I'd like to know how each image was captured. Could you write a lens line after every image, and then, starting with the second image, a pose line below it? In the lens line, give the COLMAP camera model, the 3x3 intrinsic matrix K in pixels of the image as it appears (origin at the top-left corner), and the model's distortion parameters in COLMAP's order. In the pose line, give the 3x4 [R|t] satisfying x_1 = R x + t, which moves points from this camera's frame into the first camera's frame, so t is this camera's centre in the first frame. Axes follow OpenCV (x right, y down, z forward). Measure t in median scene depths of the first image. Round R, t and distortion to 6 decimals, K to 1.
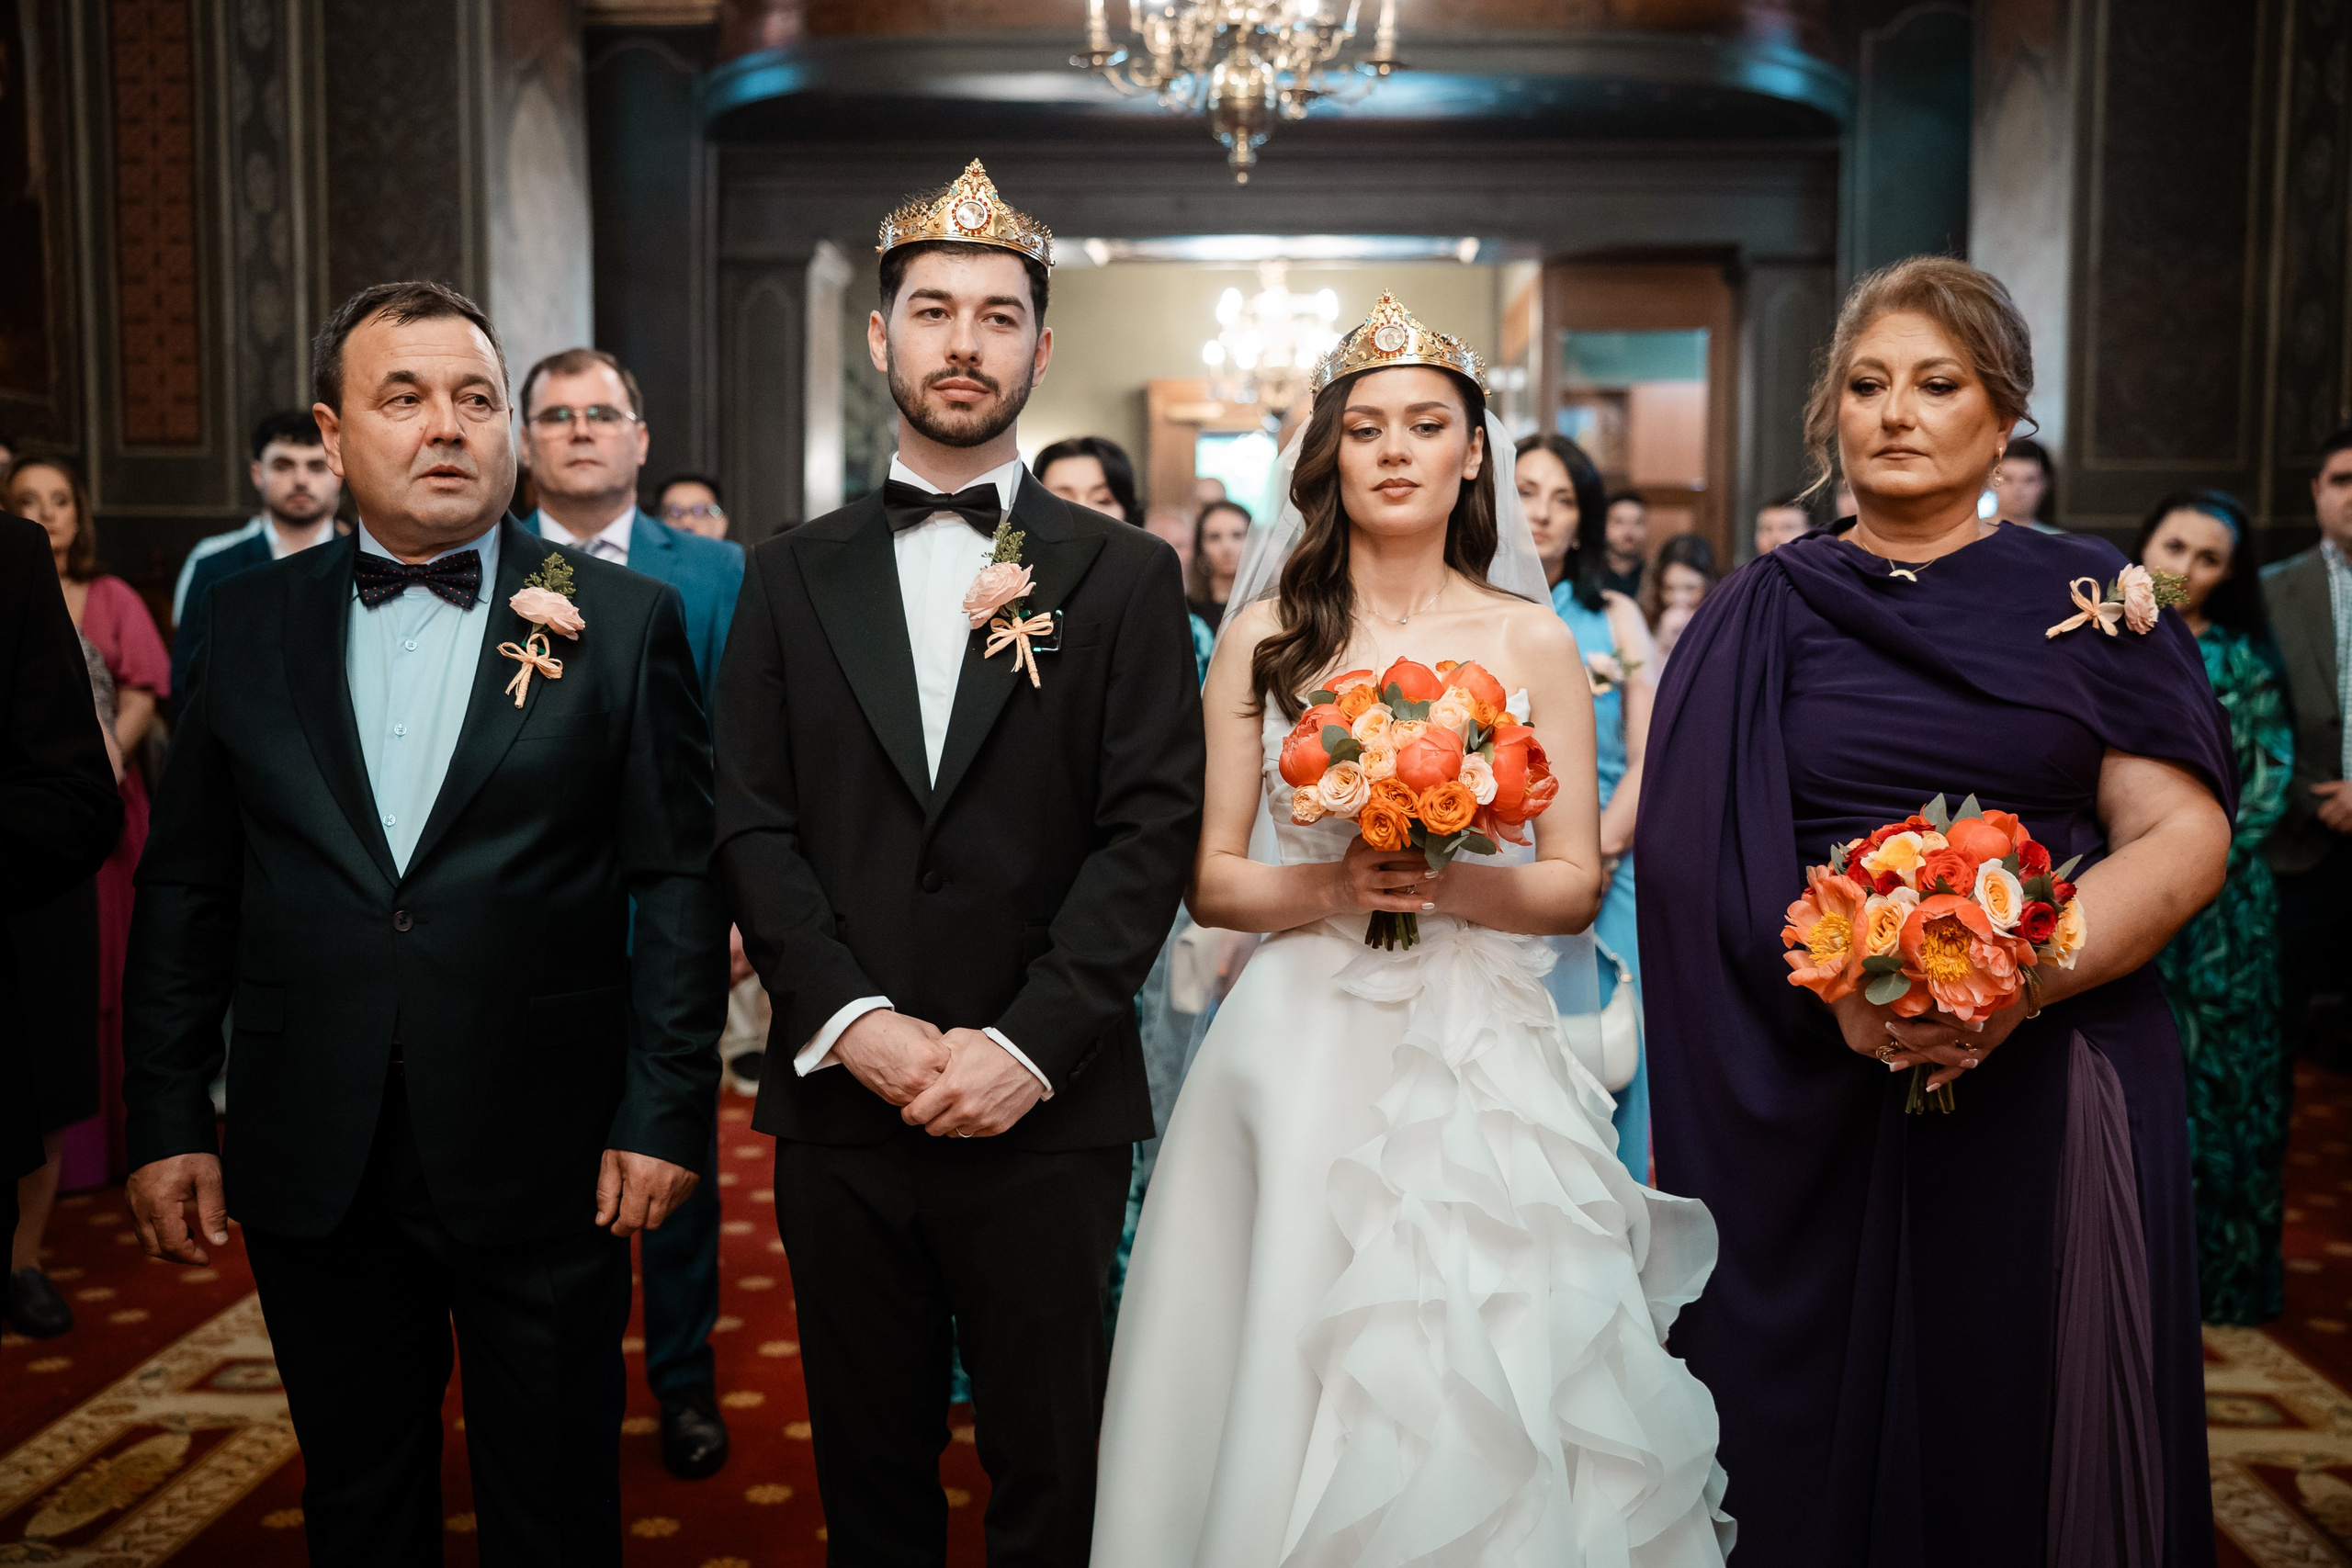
lens RADIAL K [[2348.3, 0, 1176.9], [0, 2348.3, 766.8], [0, 0, 1]] dist [0.022591, 0.000000]
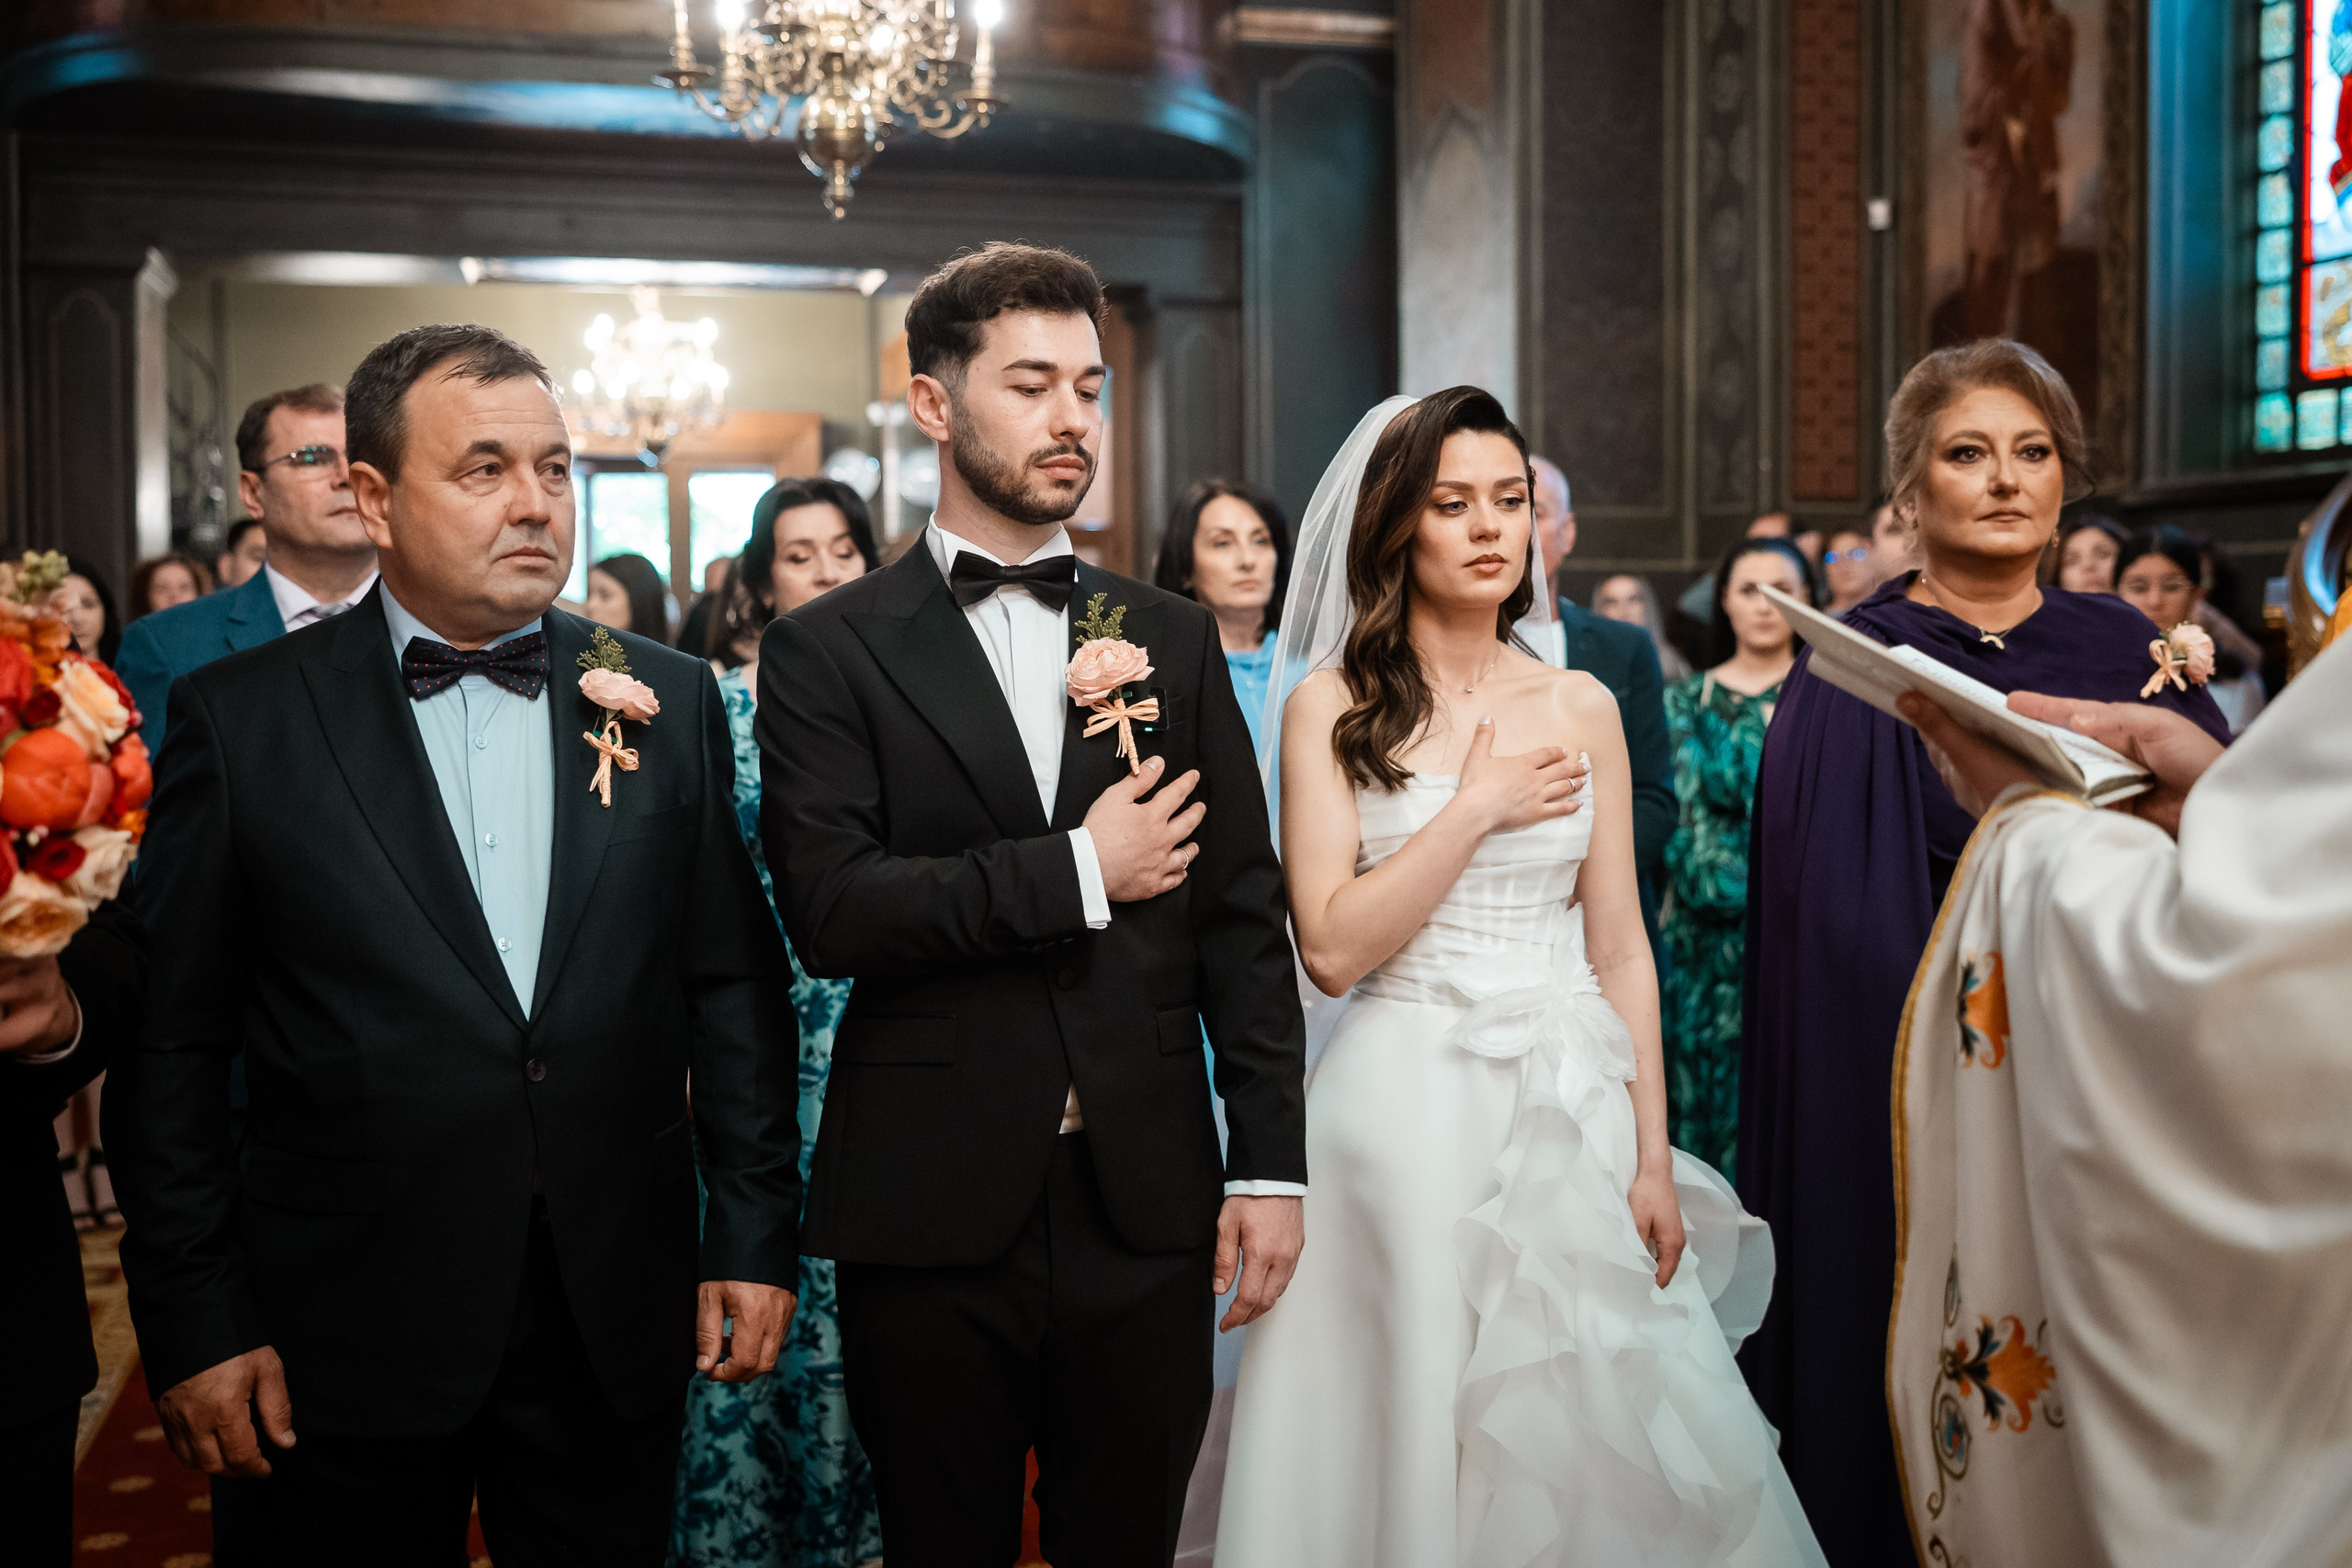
lens RADIAL K [[2465.6, 0, 1195.6], [0, 2465.6, 760.8], [0, 0, 1]] dist [-0.008948, 0.000000]
pose [[0.949772, -0.028065, 0.311683, -0.104488], [0.034138, 0.999318, -0.014043, -0.006542], [-0.311076, 0.023978, 0.950082, 0.008420]]
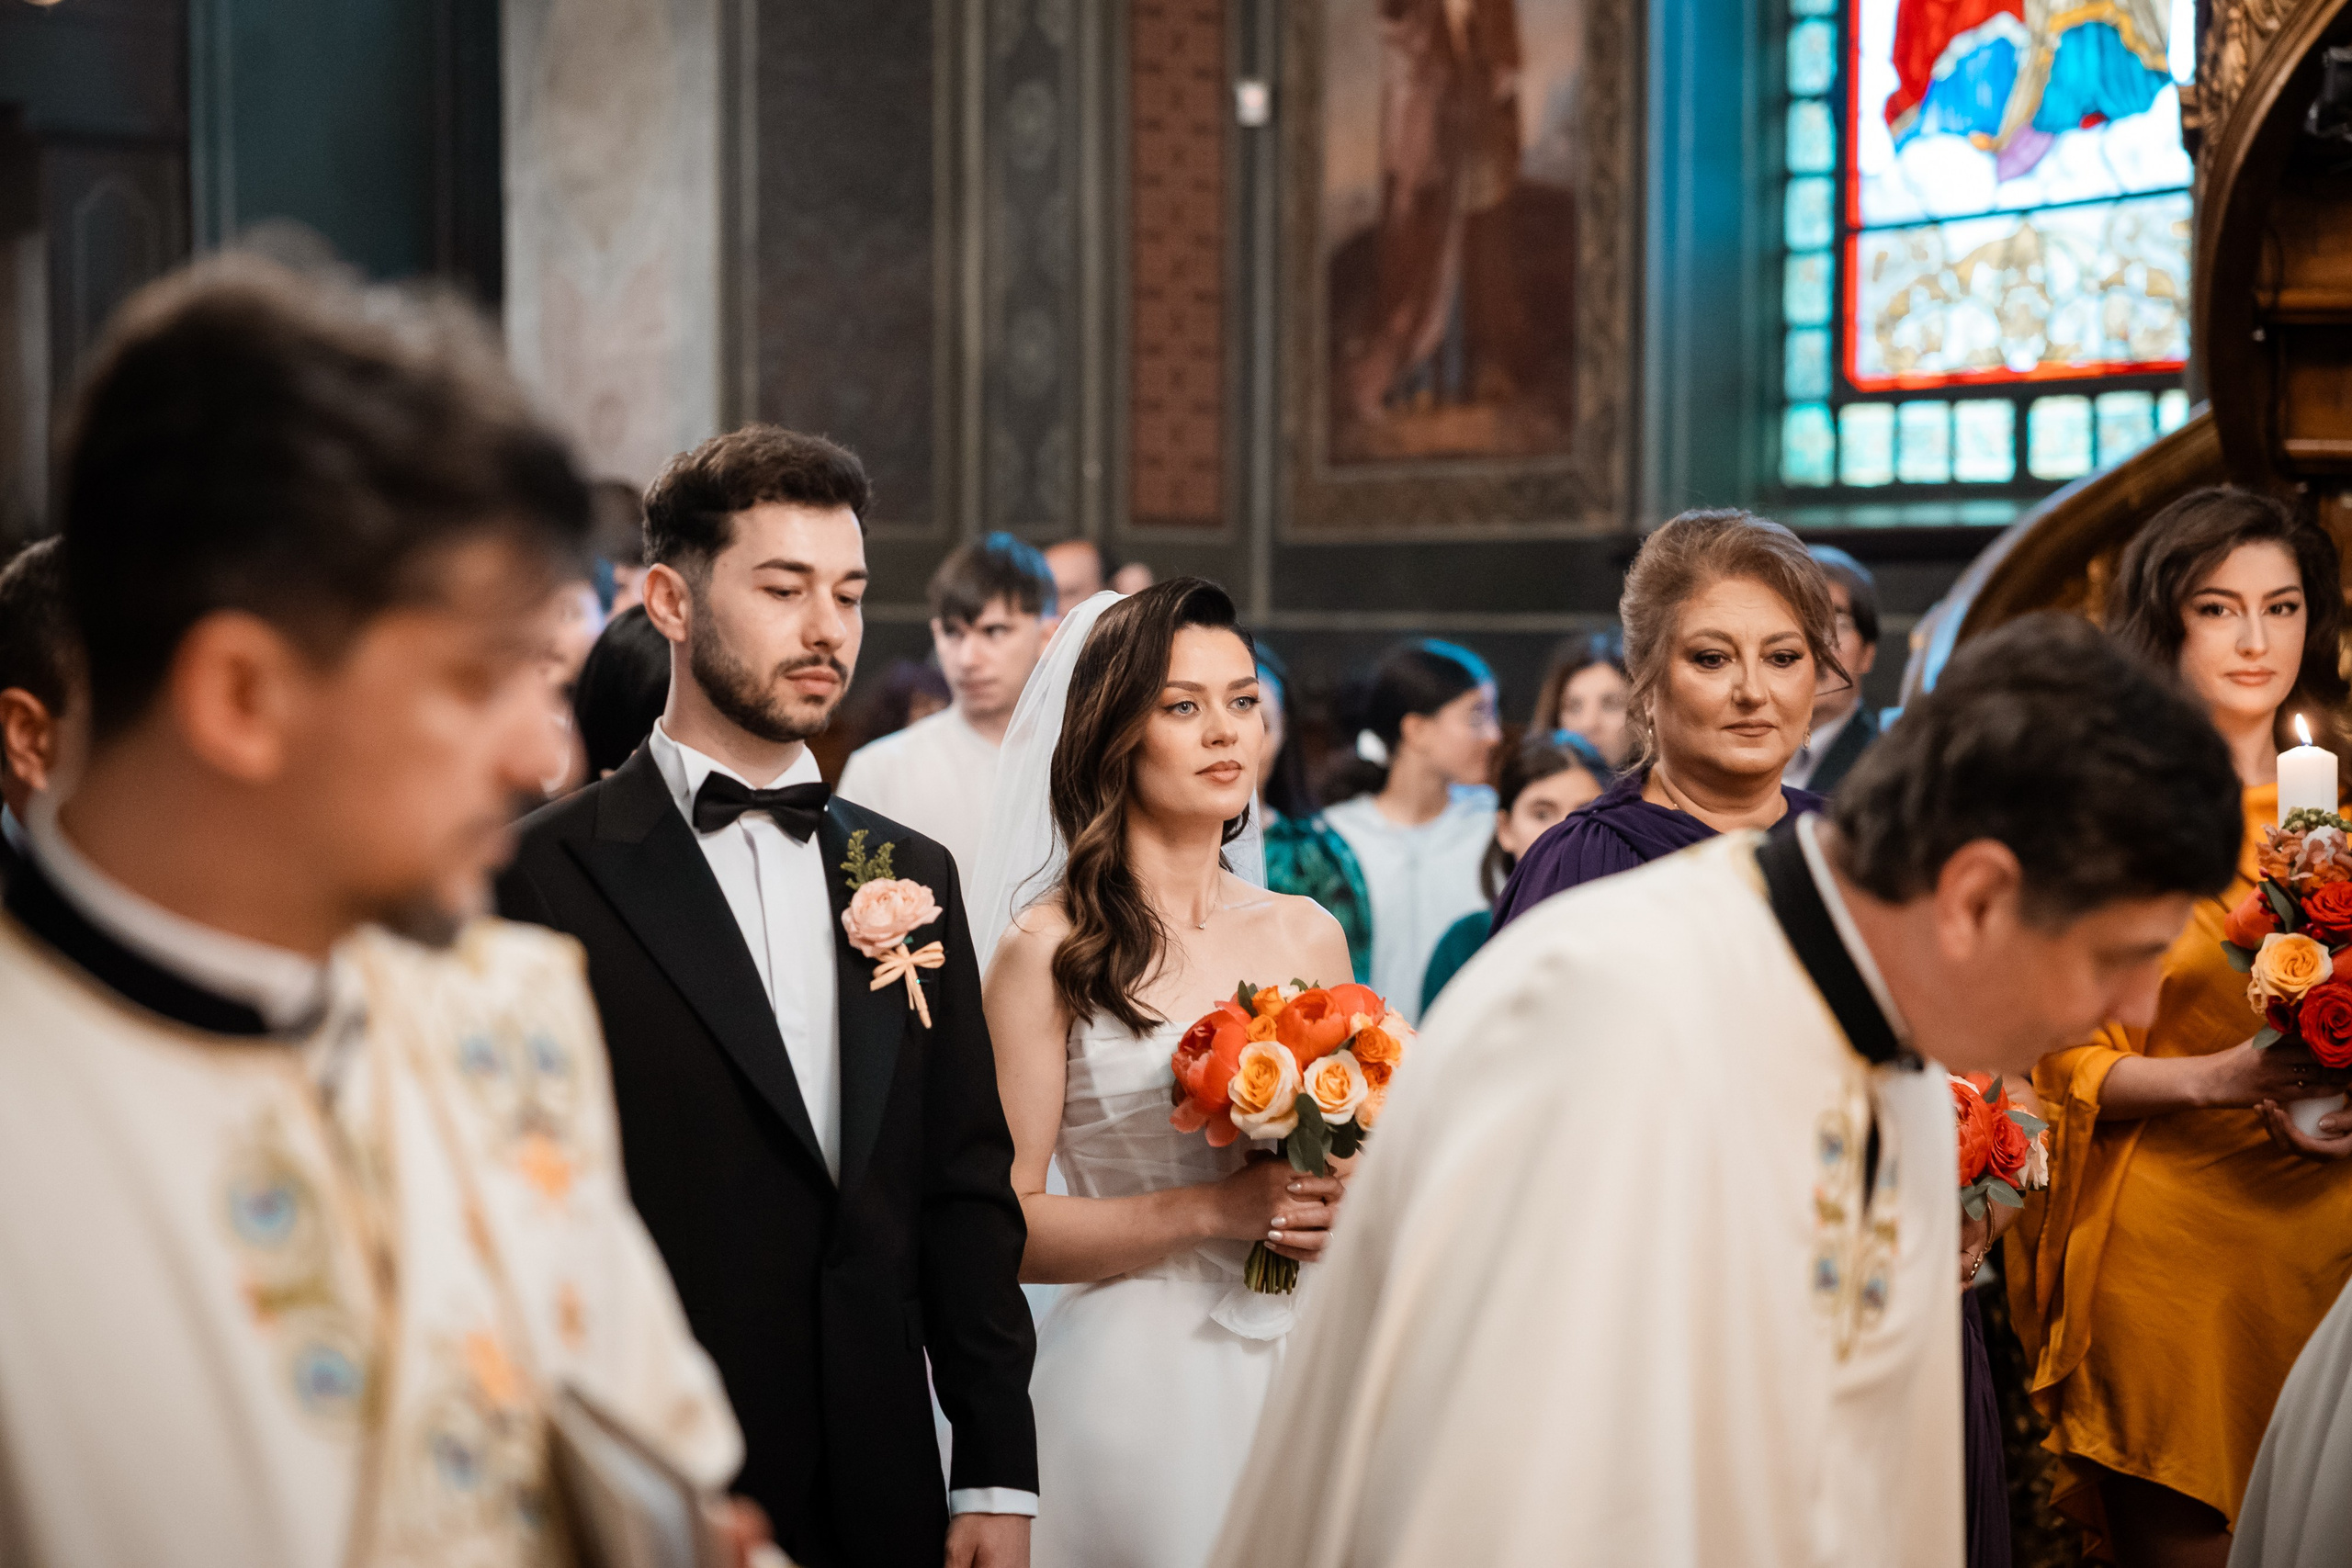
lens RADIAL K [[4392.1, 0, 1180.4], [0, 4392.1, 775.6], [0, 0, 1]] dist [0.139043, 0.000000]
pose [[0.809434, -0.019424, 0.586890, -0.265726], [0.039338, 0.999001, -0.021191, -0.024694], [-0.585892, 0.040240, 0.809389, -0.102961]]
